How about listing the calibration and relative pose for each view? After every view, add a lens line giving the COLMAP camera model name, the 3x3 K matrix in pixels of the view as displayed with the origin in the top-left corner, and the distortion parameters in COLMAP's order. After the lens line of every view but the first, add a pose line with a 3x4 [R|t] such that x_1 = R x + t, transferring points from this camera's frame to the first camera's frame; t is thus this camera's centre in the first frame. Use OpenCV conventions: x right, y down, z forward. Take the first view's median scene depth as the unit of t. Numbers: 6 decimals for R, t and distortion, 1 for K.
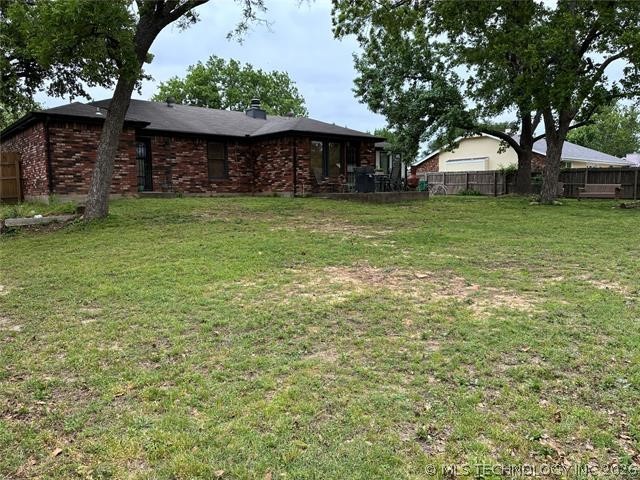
lens RADIAL K [[486.0, 0, 312.6], [0, 486.0, 244.3], [0, 0, 1]] dist [0.080522, -0.106351]
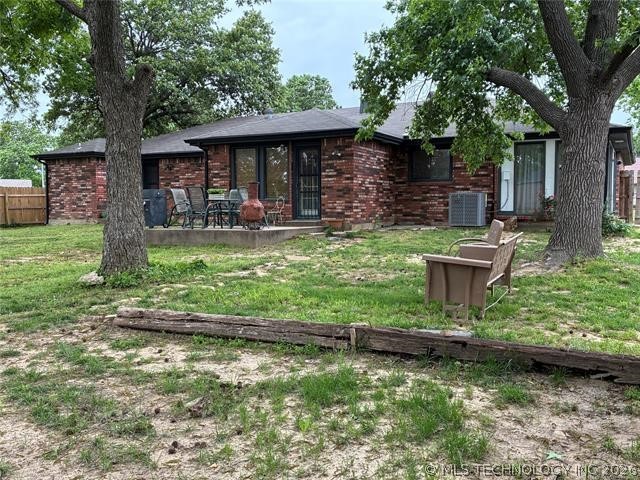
lens RADIAL K [[599.7, 0, 320.0], [0, 599.7, 240.0], [0, 0, 1]] dist [0.053188, -0.012029]
pose [[0.360631, 0.062262, -0.930628, 0.900748], [-0.101401, 0.994473, 0.027239, -0.127768], [0.927180, 0.084544, 0.364951, 0.867040]]
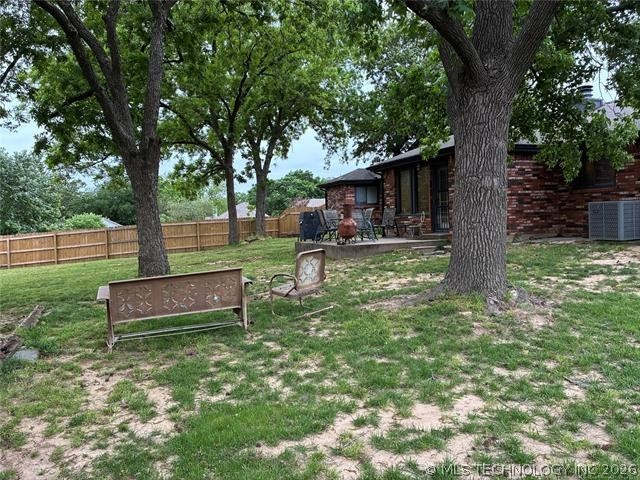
lens RADIAL K [[486.0, 0, 312.6], [0, 486.0, 244.3], [0, 0, 1]] dist [0.080522, -0.106351]
pose [[-0.352602, 0.076072, -0.932676, 0.867396], [-0.060713, 0.992731, 0.103923, -0.180157], [0.933802, 0.093269, -0.345420, 1.238511]]
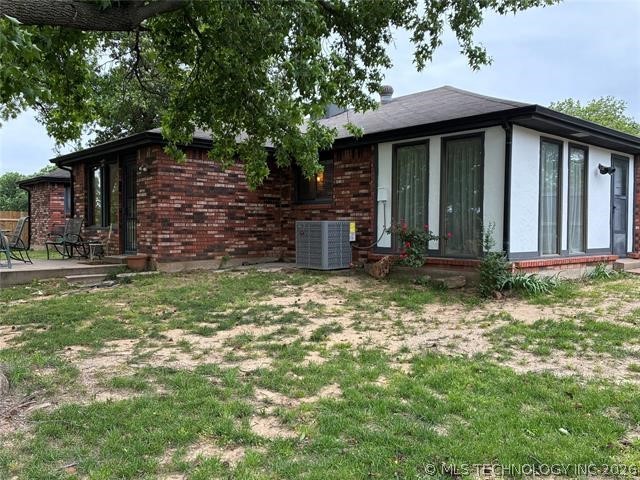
lens RADIAL K [[540.9, 0, 320.0], [0, 540.9, 240.0], [0, 0, 1]] dist [0.130943, 0.002747]
pose [[0.015547, 0.036728, -0.999204, 0.708021], [-0.107085, 0.993639, 0.034857, -0.191501], [0.994128, 0.106458, 0.019381, 1.358360]]
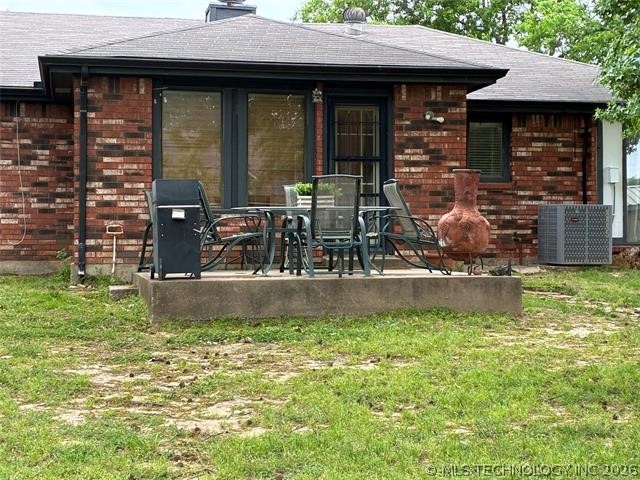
lens RADIAL K [[1184.7, 0, 320.0], [0, 1184.7, 240.0], [0, 0, 1]] dist [0.206296, -0.182222]
pose [[0.875520, 0.011430, -0.483047, 0.449440], [-0.060506, 0.994444, -0.086137, -0.072210], [0.479379, 0.104641, 0.871347, 0.463345]]
